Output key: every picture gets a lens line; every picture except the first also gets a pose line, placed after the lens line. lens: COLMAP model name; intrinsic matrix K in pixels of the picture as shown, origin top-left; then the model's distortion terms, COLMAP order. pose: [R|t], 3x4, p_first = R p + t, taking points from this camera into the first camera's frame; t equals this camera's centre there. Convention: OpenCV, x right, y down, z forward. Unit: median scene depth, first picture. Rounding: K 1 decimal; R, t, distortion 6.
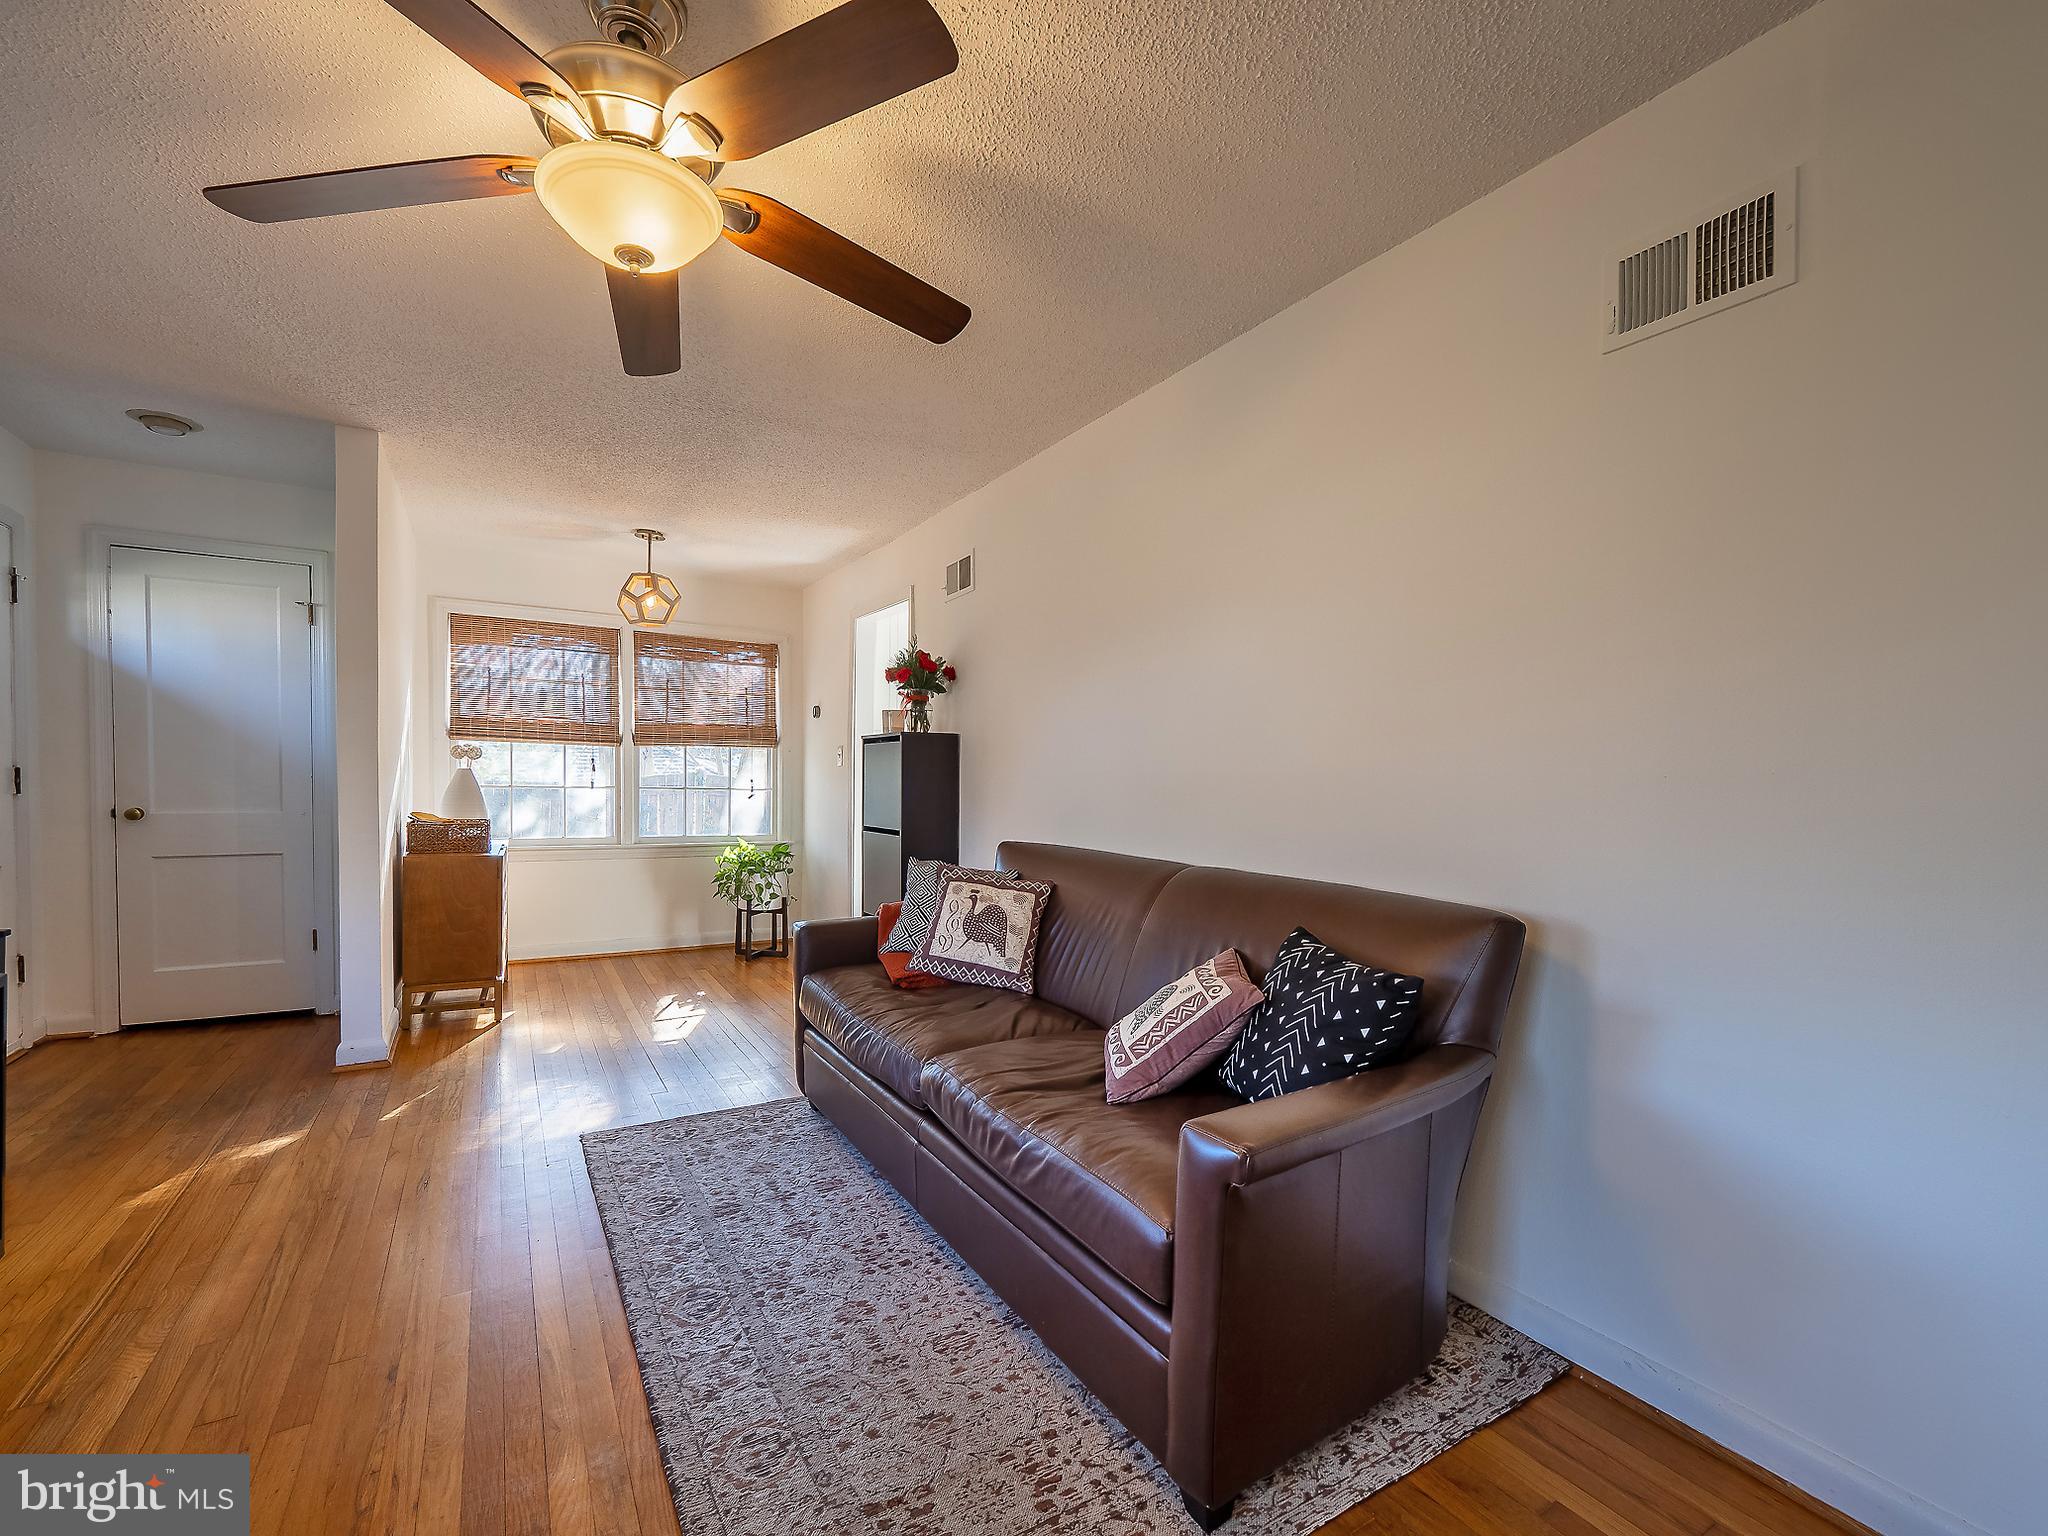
lens RADIAL K [[885.0, 0, 1025.1], [0, 885.0, 798.6], [0, 0, 1]] dist [-0.000749, 0.000088]
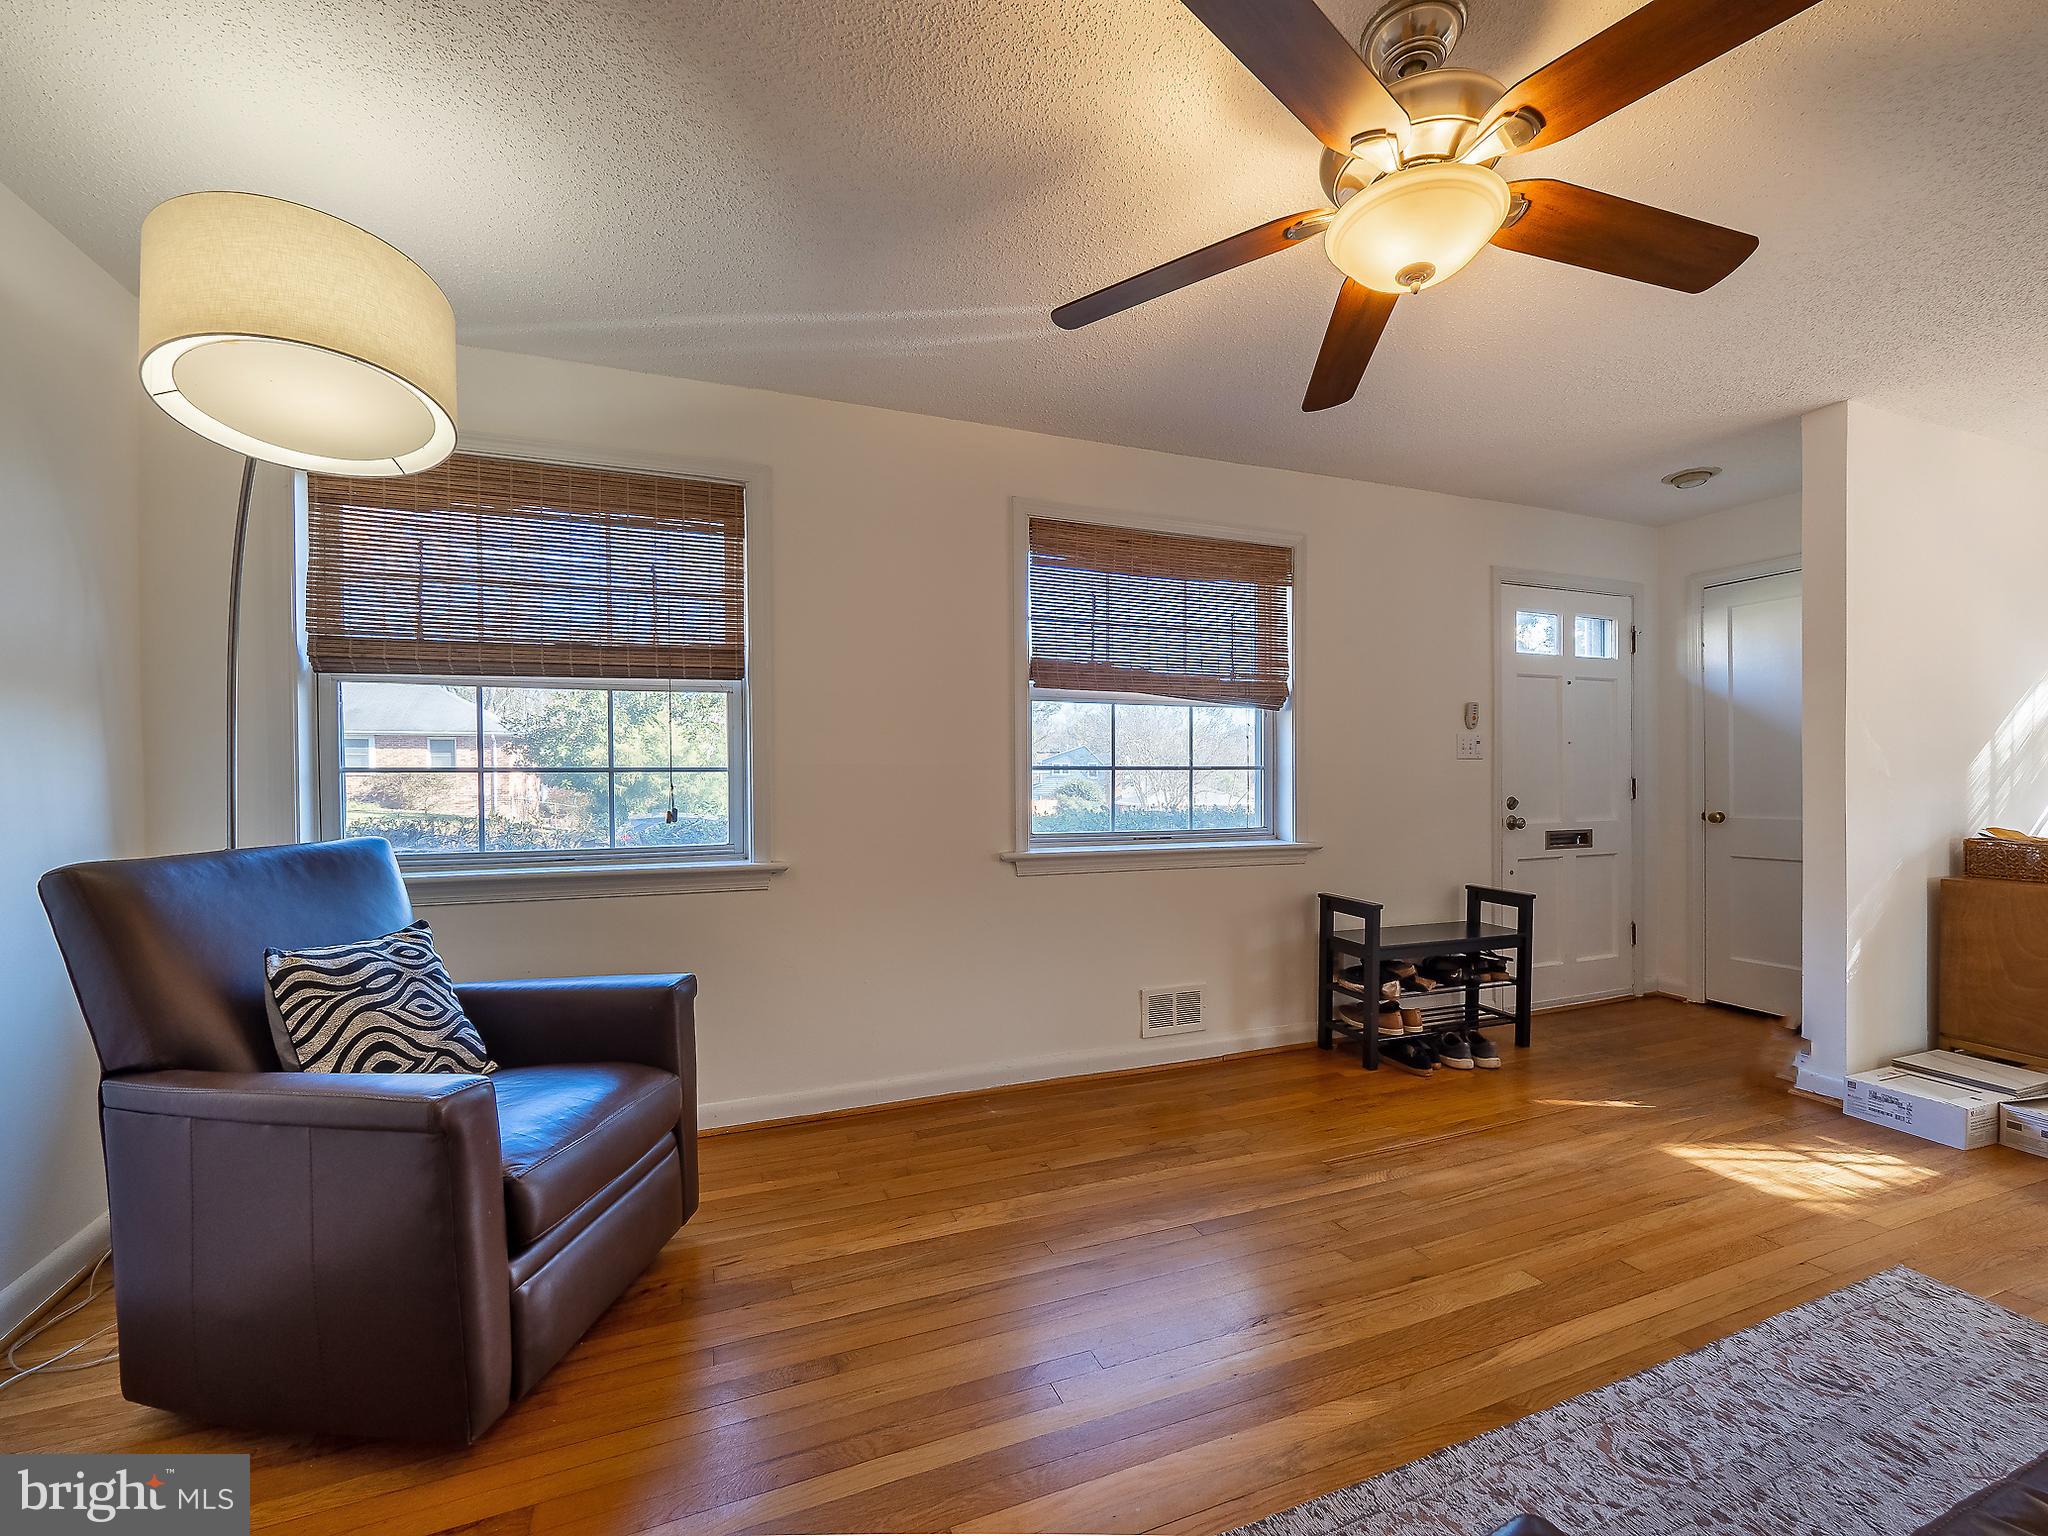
lens RADIAL K [[866.1, 0, 1017.3], [0, 866.1, 781.6], [0, 0, 1]] dist [-0.001889, 0.000218]
pose [[-0.159349, -0.012841, -0.987139, 0.373631], [-0.014584, 0.999837, -0.010652, -0.005526], [0.987115, 0.012699, -0.159511, 0.435037]]
